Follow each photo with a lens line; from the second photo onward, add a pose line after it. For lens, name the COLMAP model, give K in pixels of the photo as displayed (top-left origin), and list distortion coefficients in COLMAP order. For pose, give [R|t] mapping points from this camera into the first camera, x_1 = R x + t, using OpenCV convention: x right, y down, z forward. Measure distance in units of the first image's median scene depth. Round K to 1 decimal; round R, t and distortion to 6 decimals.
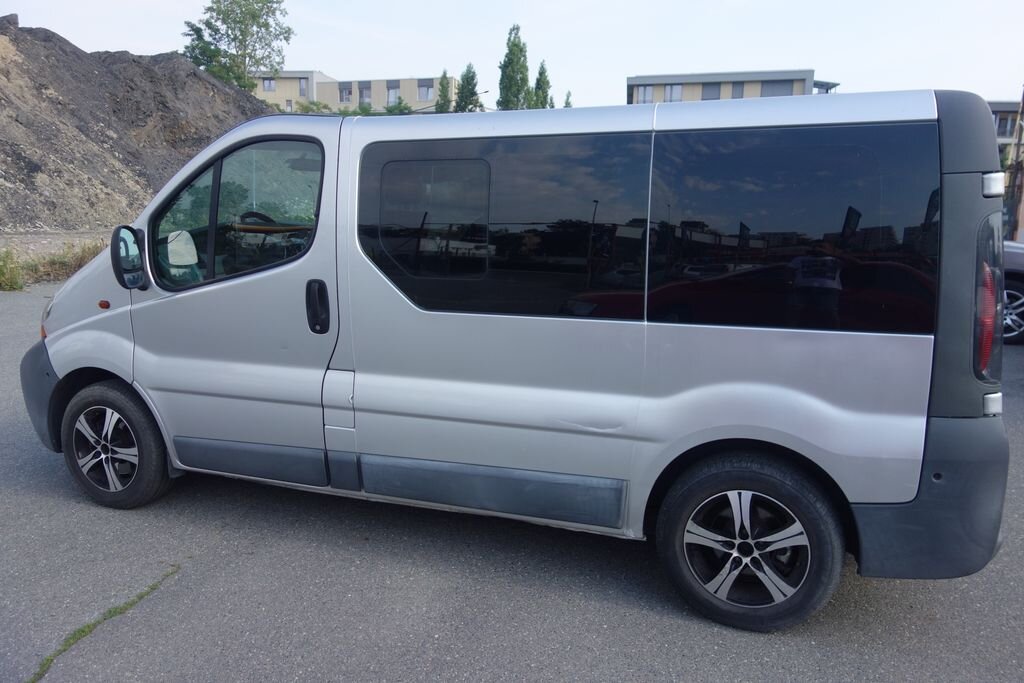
lens RADIAL K [[810.7, 0, 512.0], [0, 810.7, 341.5], [0, 0, 1]] dist [0.007142, -0.005076]
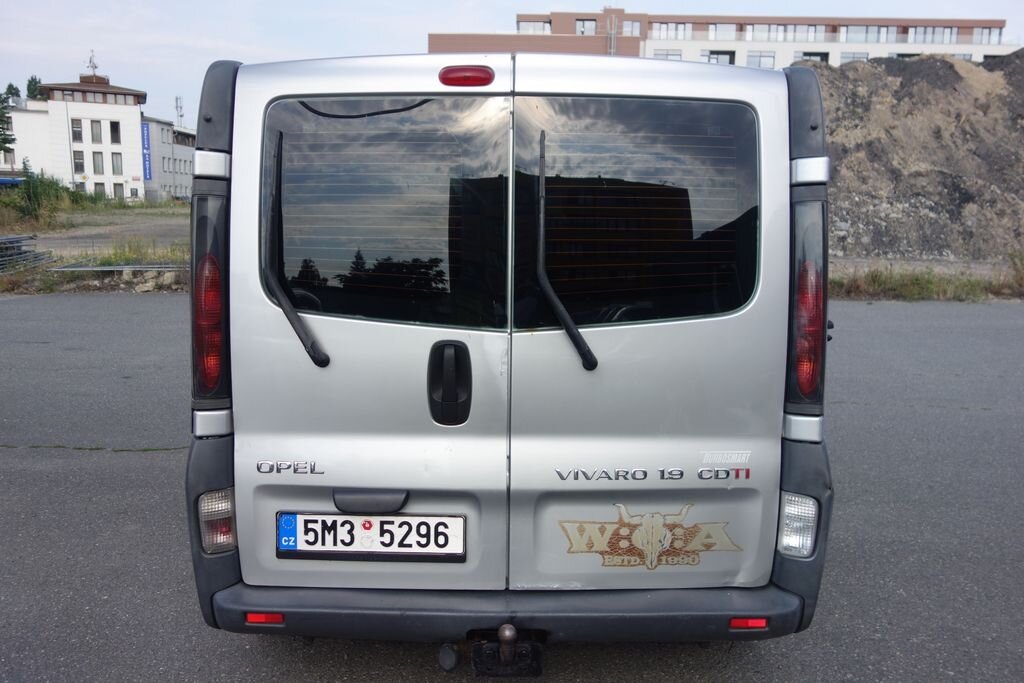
lens RADIAL K [[810.7, 0, 512.0], [0, 810.7, 341.5], [0, 0, 1]] dist [0.007142, -0.005076]
pose [[0.374156, 0.133773, -0.917667, 1.090908], [-0.171997, 0.982383, 0.073080, -0.089901], [0.911276, 0.130493, 0.390573, 0.699143]]
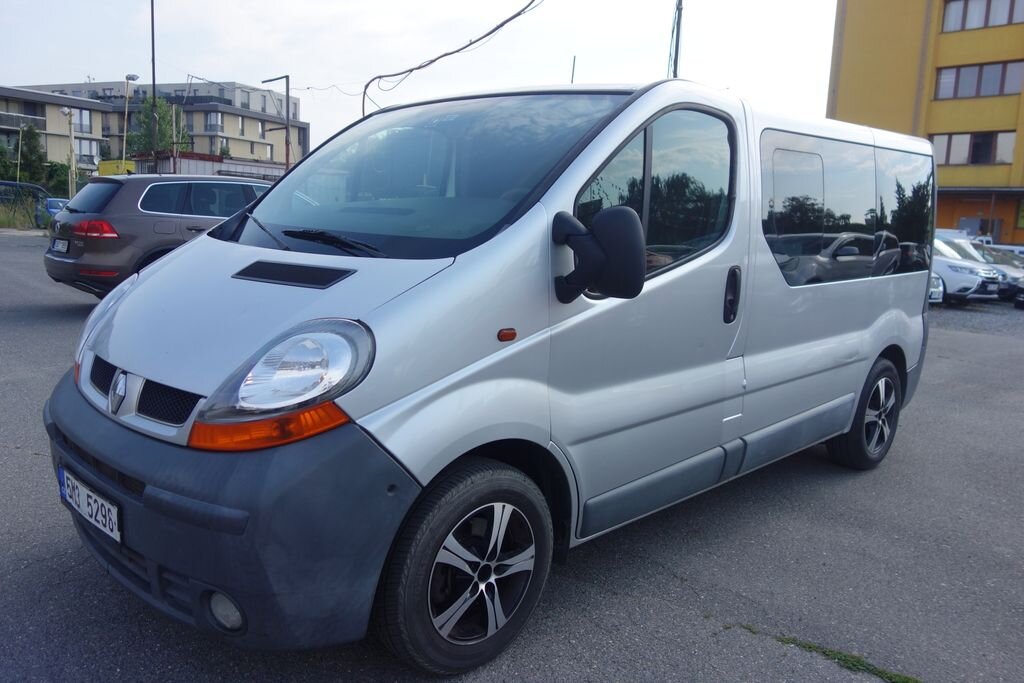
lens RADIAL K [[810.7, 0, 512.0], [0, 810.7, 341.5], [0, 0, 1]] dist [0.007142, -0.005076]
pose [[0.394423, -0.141374, 0.907989, -1.190945], [0.124417, 0.987212, 0.099663, -0.113623], [-0.910467, 0.073660, 0.406969, 0.839456]]
